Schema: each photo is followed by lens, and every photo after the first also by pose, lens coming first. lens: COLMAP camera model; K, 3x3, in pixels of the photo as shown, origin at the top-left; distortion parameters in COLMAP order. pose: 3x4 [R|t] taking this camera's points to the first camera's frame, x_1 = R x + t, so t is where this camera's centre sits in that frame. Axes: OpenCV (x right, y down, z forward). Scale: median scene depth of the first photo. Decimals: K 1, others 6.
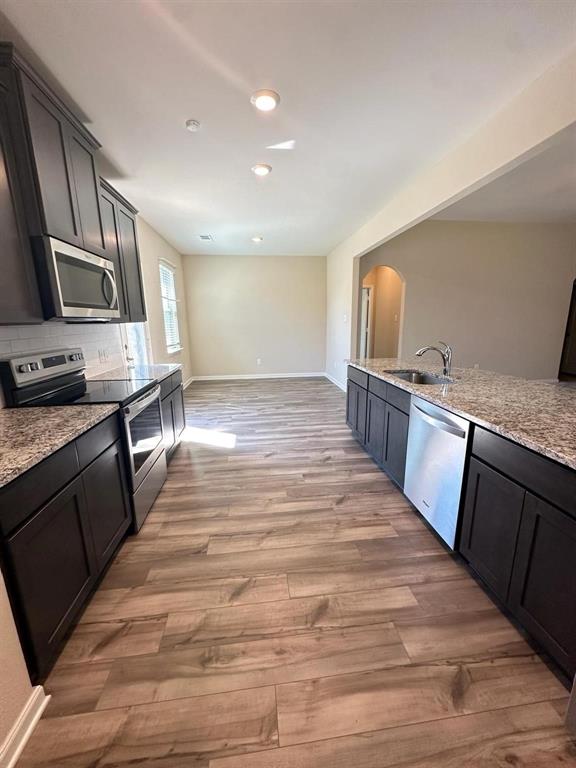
lens RADIAL K [[307.7, 0, 288.0], [0, 307.7, 384.0], [0, 0, 1]] dist [-0.001605, 0.000027]
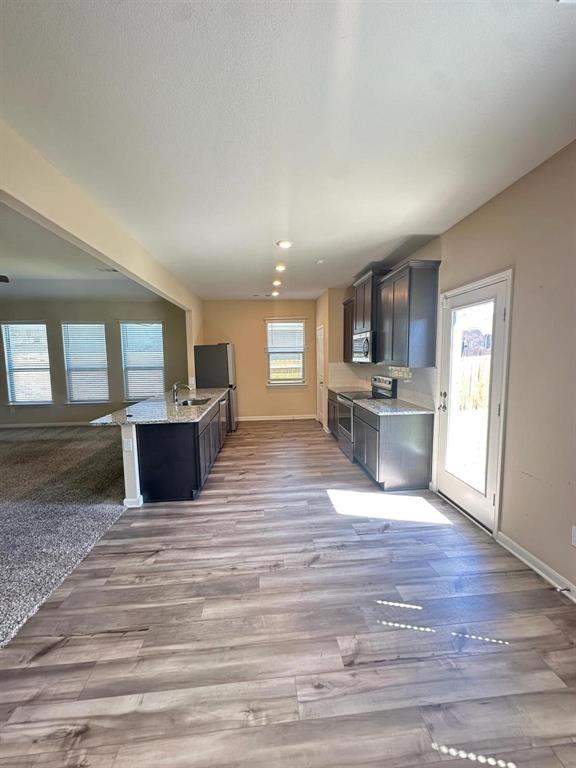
lens RADIAL K [[306.7, 0, 288.0], [0, 306.7, 384.0], [0, 0, 1]] dist [-0.000574, 0.000018]
pose [[-0.999210, 0.024055, 0.031638, -0.186709], [0.032451, 0.953383, 0.300013, -0.828952], [-0.022946, 0.300803, -0.953410, 3.538931]]
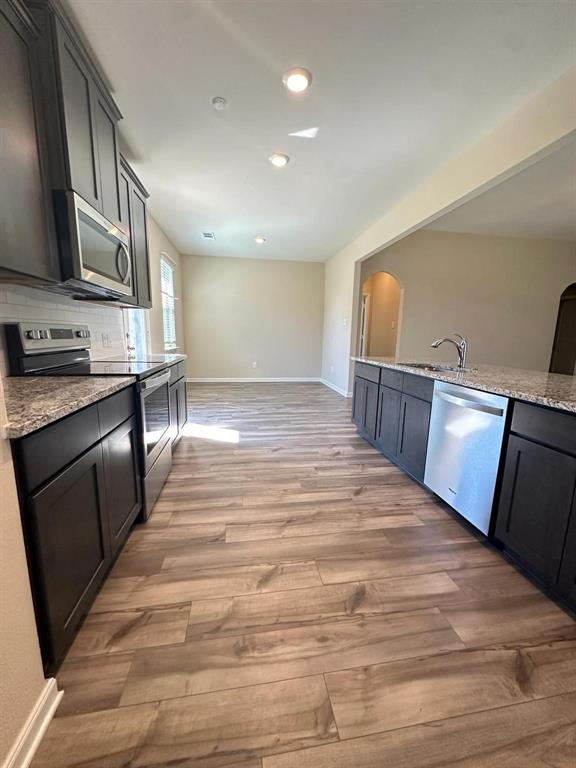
lens RADIAL K [[306.7, 0, 288.0], [0, 306.7, 384.0], [0, 0, 1]] dist [-0.000574, 0.000018]
pose [[0.998444, 0.025862, 0.049410, -0.134157], [-0.023704, 0.998760, -0.043775, 0.115099], [-0.050480, 0.042536, 0.997819, 0.051351]]
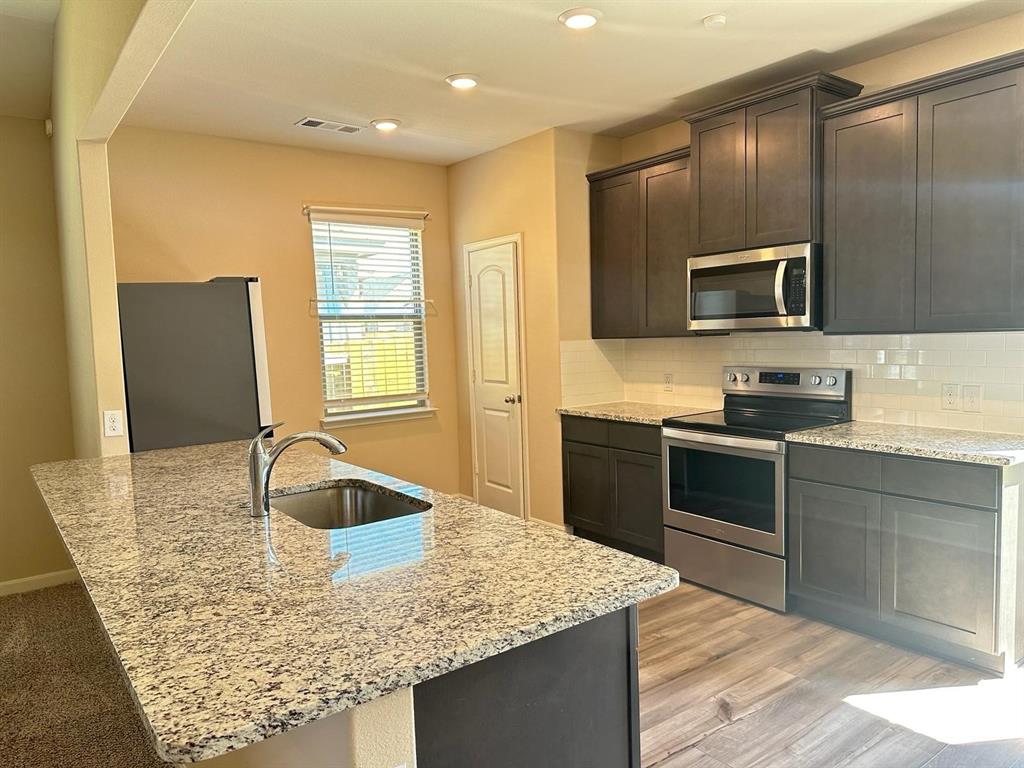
lens RADIAL K [[721.2, 0, 511.7], [0, 721.2, 386.5], [0, 0, 1]] dist [0.003677, -0.000984]
pose [[-0.864987, 0.077690, -0.495743, 0.944091], [-0.062915, 0.963354, 0.260749, -0.583213], [0.497834, 0.256734, -0.828401, 2.561599]]
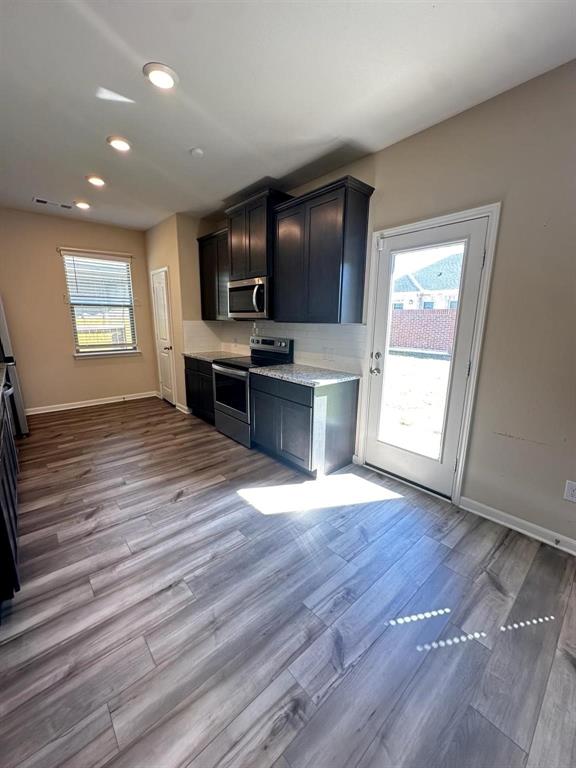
lens RADIAL K [[306.7, 0, 288.0], [0, 306.7, 384.0], [0, 0, 1]] dist [-0.000574, 0.000018]
pose [[-0.821613, 0.122248, -0.556783, 0.189782], [-0.119623, 0.918012, 0.378081, -0.611381], [0.557353, 0.377240, -0.739627, 2.808136]]
